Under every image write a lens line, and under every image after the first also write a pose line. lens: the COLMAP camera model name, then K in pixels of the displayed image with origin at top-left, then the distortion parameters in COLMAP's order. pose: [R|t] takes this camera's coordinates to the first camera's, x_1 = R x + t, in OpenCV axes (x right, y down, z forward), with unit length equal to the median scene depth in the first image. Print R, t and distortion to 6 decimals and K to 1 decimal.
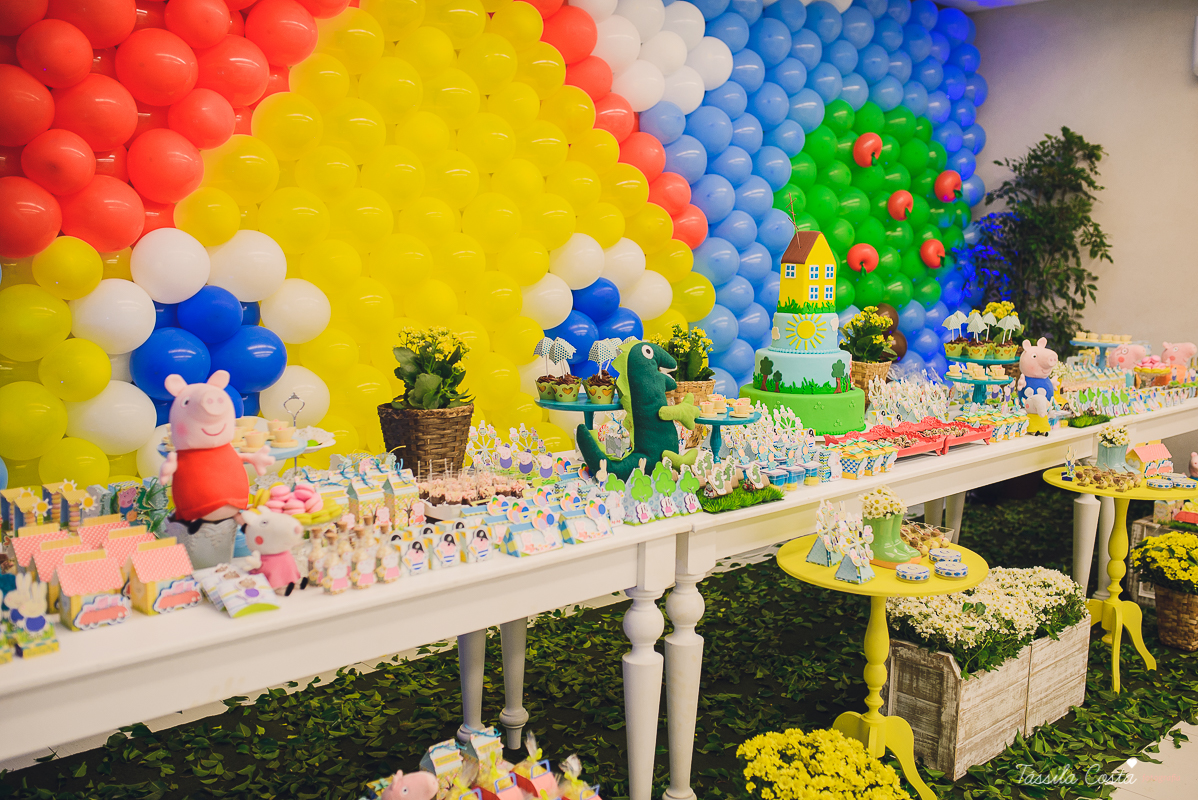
lens RADIAL K [[1141.8, 0, 594.7], [0, 1141.8, 398.4], [0, 0, 1]] dist [-0.063300, 0.086455]
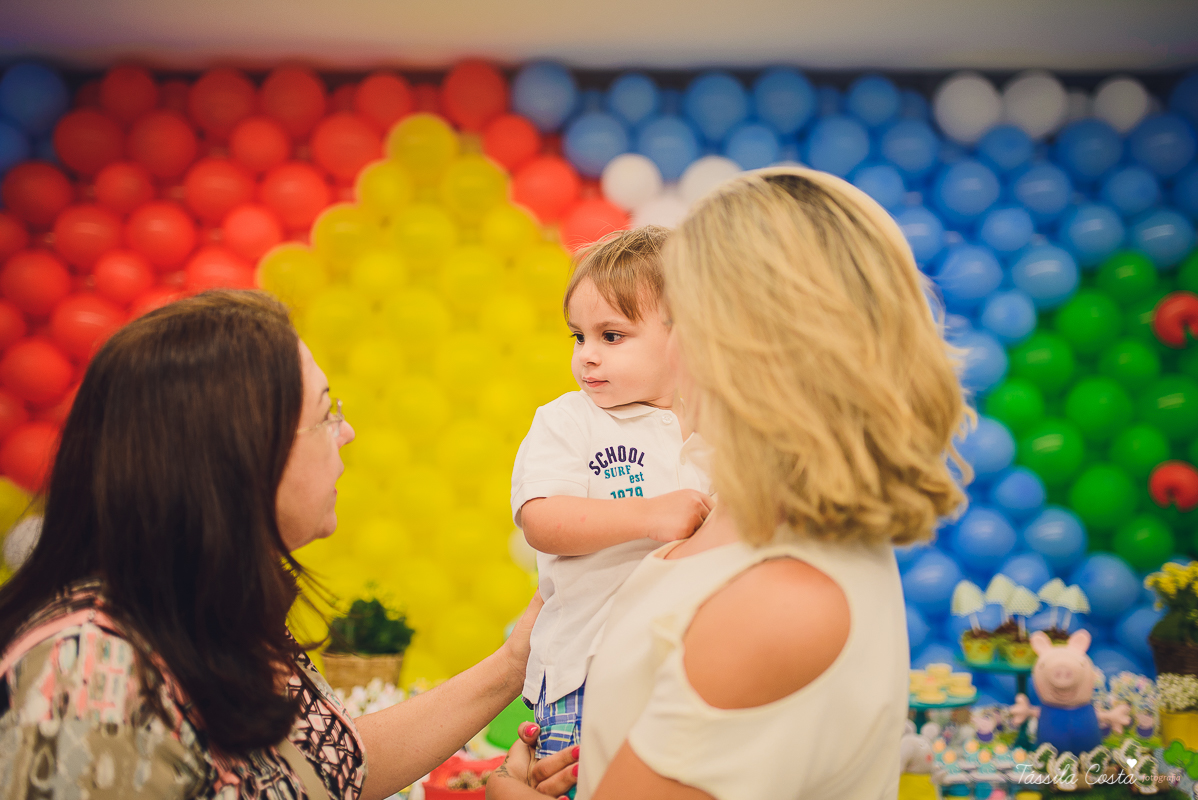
lens RADIAL K [[1168.8, 0, 595.5], [0, 1168.8, 400.6], [0, 0, 1]] dist [-0.074016, 0.110239]
pose [[0.735301, -0.061014, -0.674988, 0.413156], [-0.072082, 0.983250, -0.167402, -0.035768], [0.673896, 0.171745, 0.718587, 0.288133]]
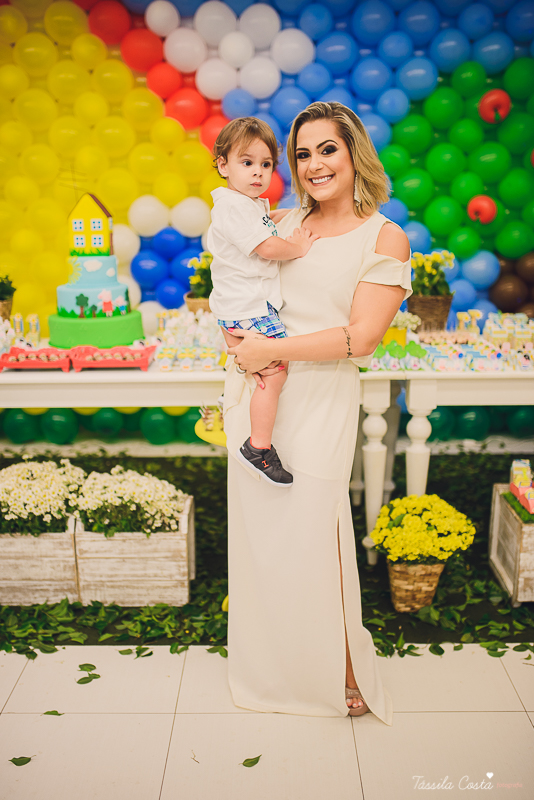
lens RADIAL K [[780.5, 0, 267.0], [0, 780.5, 400.0], [0, 0, 1]] dist [-0.074016, 0.110239]
pose [[0.726018, 0.152868, -0.670469, 0.579857], [-0.071384, 0.986465, 0.147618, -0.035209], [0.683961, -0.059313, 0.727104, 0.287537]]
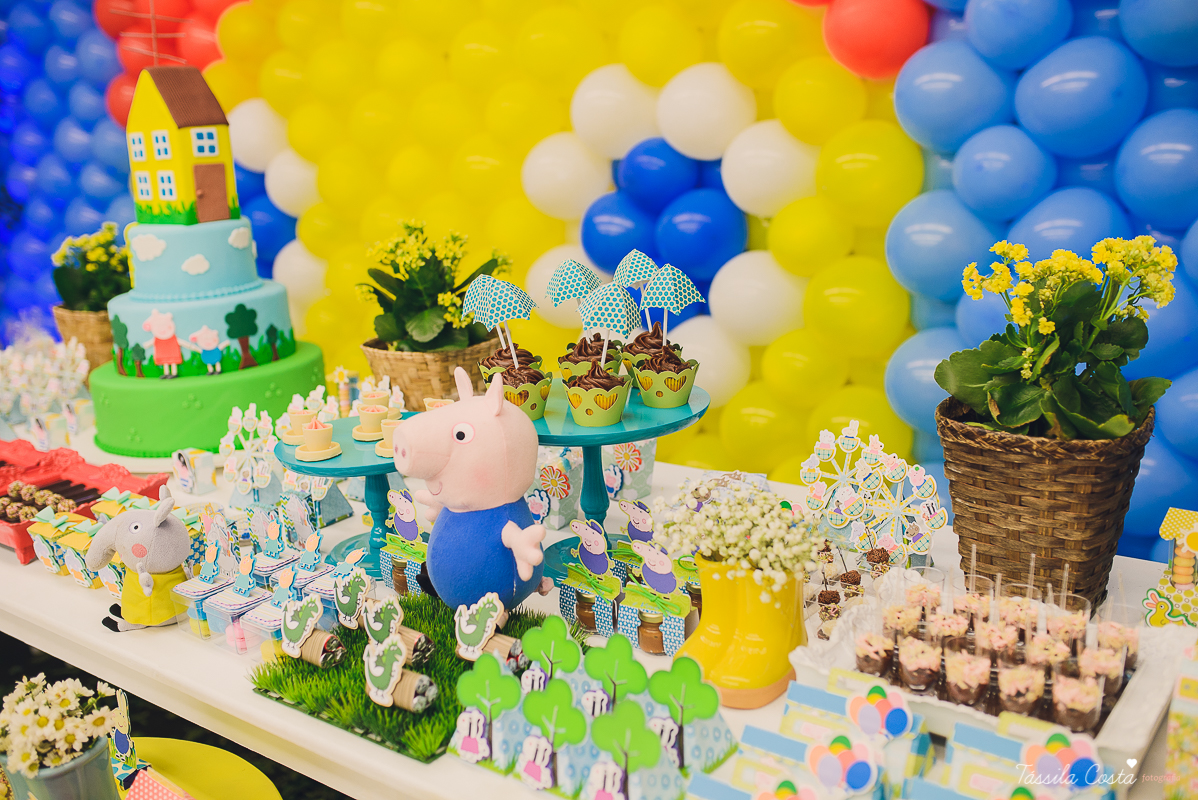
lens RADIAL K [[1168.8, 0, 595.5], [0, 1168.8, 400.6], [0, 0, 1]] dist [-0.074016, 0.110239]
pose [[0.163357, 0.219074, -0.961936, 0.460390], [-0.077306, 0.974878, 0.208893, -0.073731], [0.983533, 0.040239, 0.176189, 0.662217]]
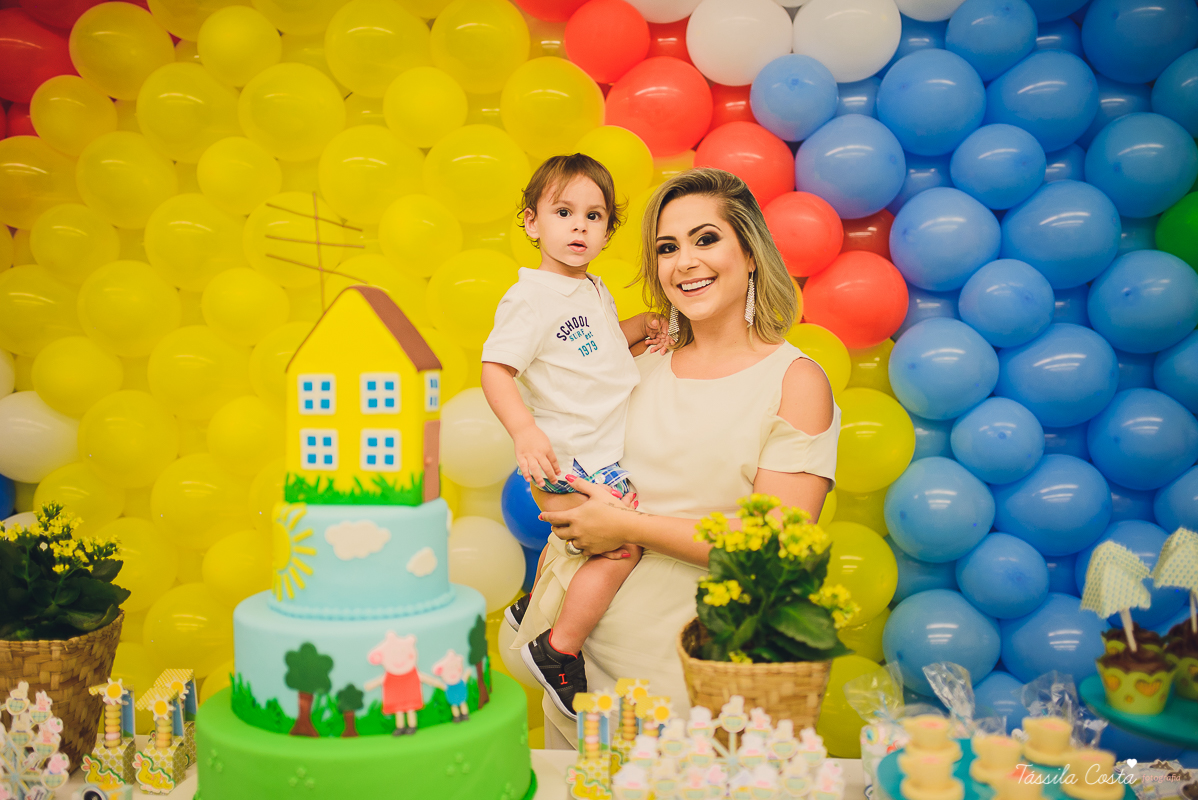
lens RADIAL K [[1168.8, 0, 595.5], [0, 1168.8, 400.6], [0, 0, 1]] dist [-0.074016, 0.110239]
pose [[0.652231, 0.019281, -0.757775, 0.319439], [-0.090278, 0.994537, -0.052399, -0.057361], [0.752626, 0.102587, 0.650408, 0.485060]]
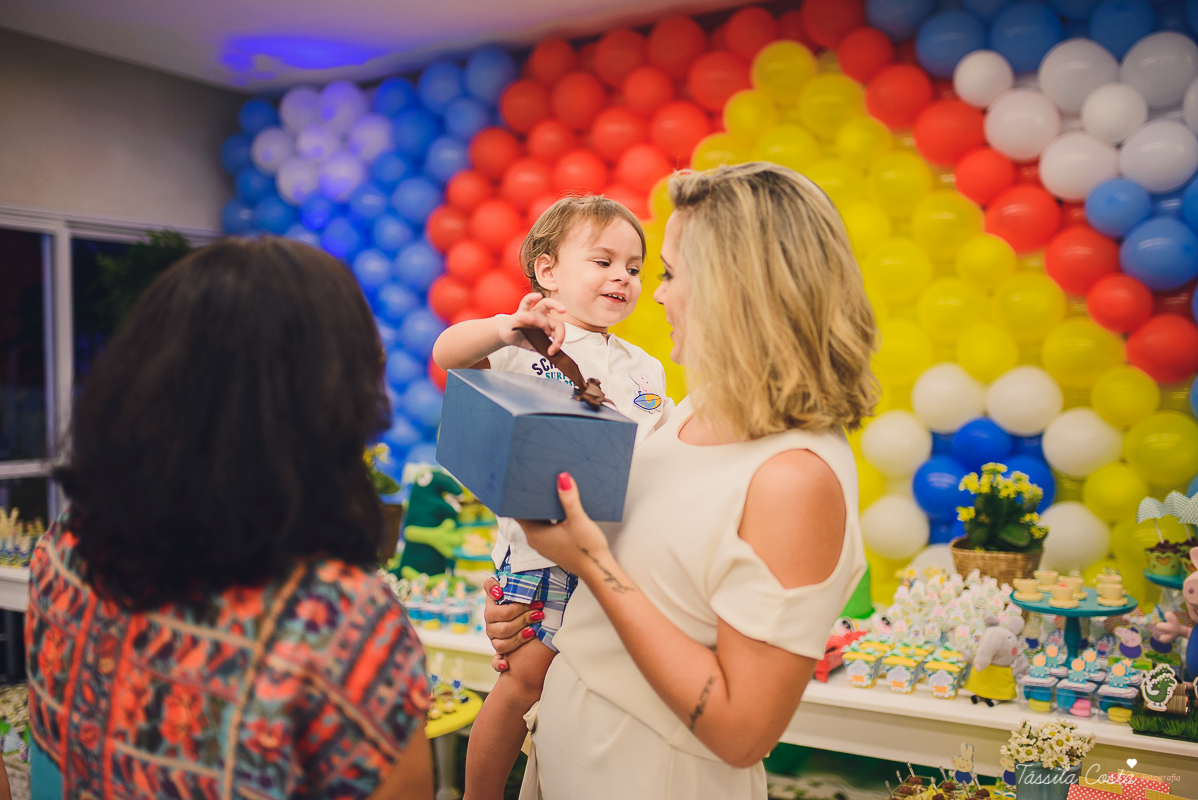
lens RADIAL K [[1141.8, 0, 594.7], [0, 1141.8, 398.4], [0, 0, 1]] dist [-0.063300, 0.086455]
pose [[0.245026, -0.000808, -0.969516, 0.542657], [-0.114504, 0.992977, -0.029767, -0.048601], [0.962731, 0.118307, 0.243213, 0.412468]]
